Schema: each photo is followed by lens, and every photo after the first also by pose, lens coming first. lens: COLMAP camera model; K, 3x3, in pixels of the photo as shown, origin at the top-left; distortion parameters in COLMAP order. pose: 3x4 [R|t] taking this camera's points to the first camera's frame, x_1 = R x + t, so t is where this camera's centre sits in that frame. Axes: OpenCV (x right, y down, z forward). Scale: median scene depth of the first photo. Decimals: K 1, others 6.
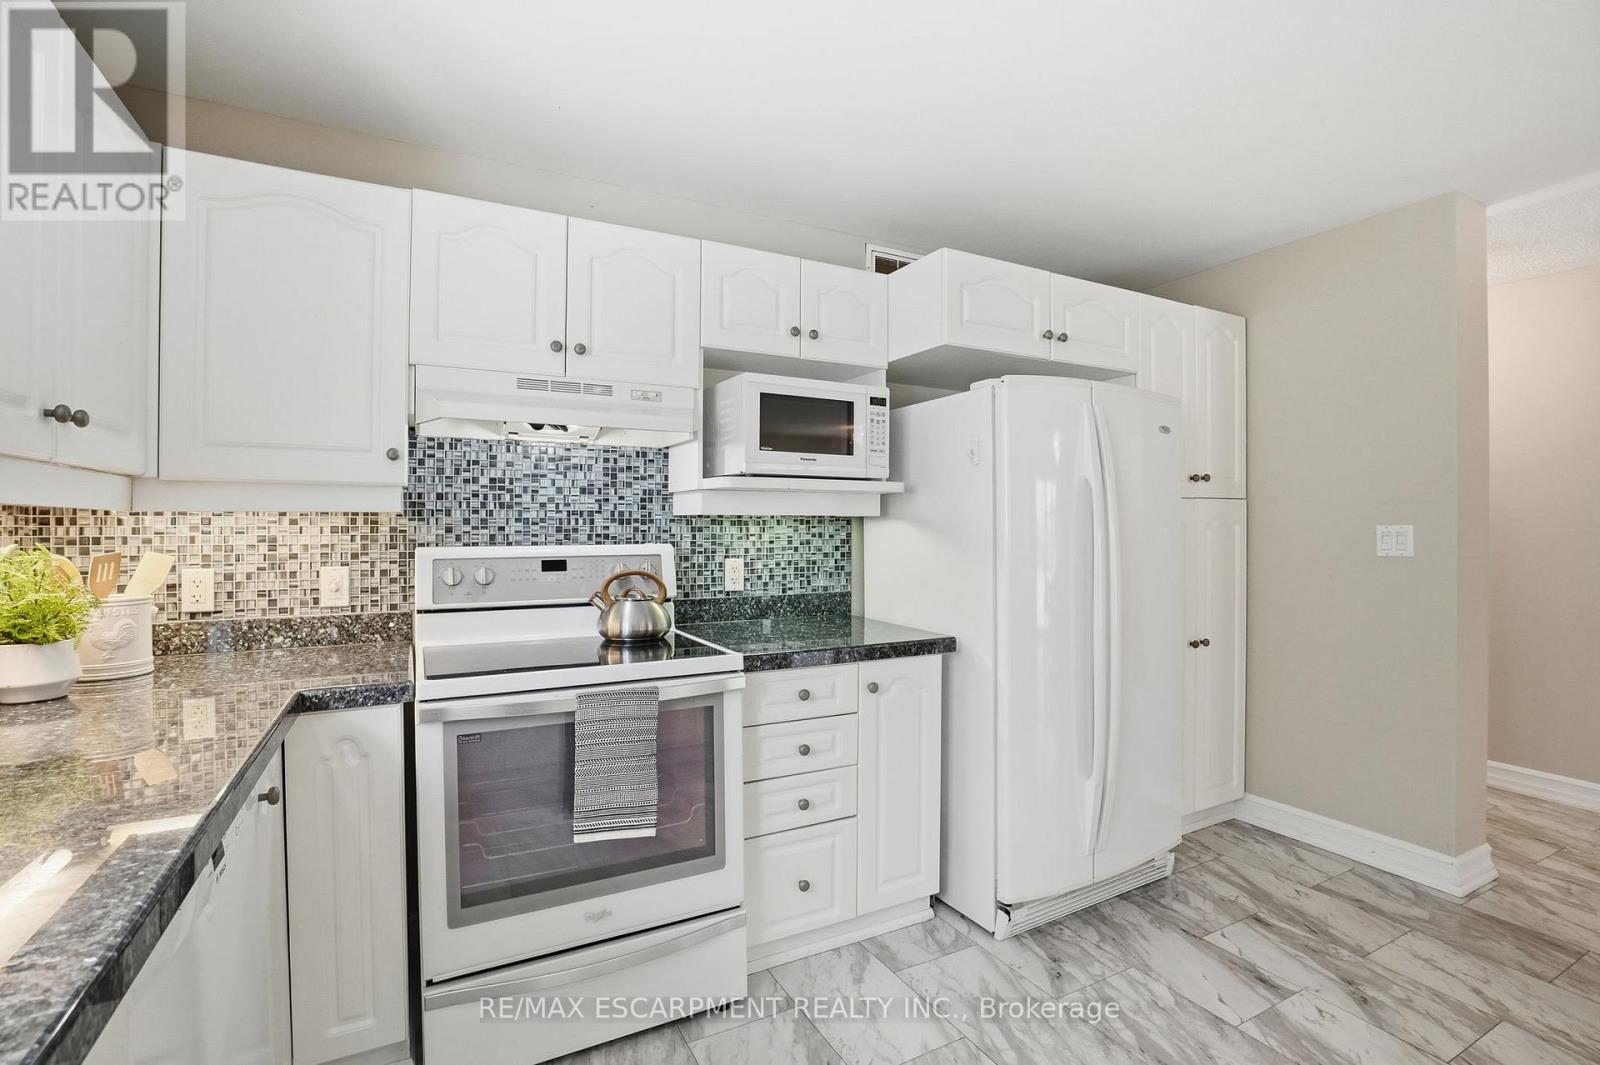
lens RADIAL K [[730.6, 0, 800.9], [0, 730.6, 529.0], [0, 0, 1]] dist [-0.058440, 0.017173]
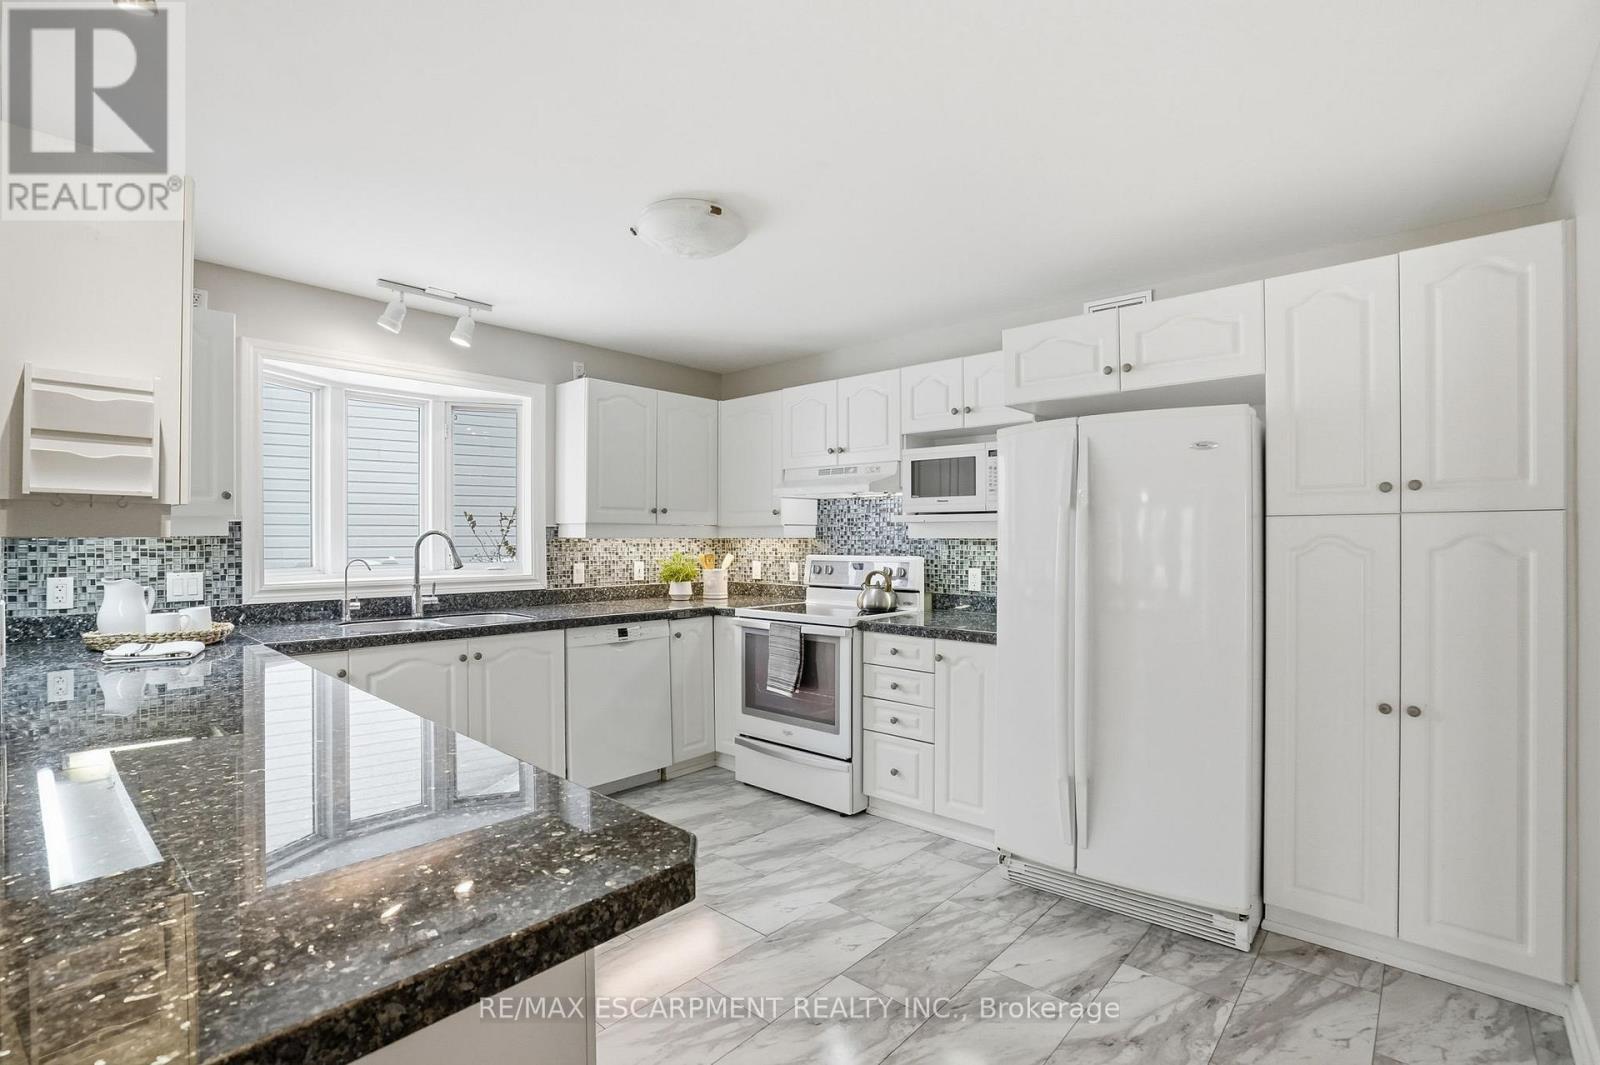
lens RADIAL K [[730.6, 0, 800.9], [0, 730.6, 529.0], [0, 0, 1]] dist [-0.058440, 0.017173]
pose [[0.361695, -0.011388, -0.932227, 1.296169], [-0.003522, 0.999902, -0.013582, -0.017739], [0.932290, 0.008196, 0.361619, 0.204400]]
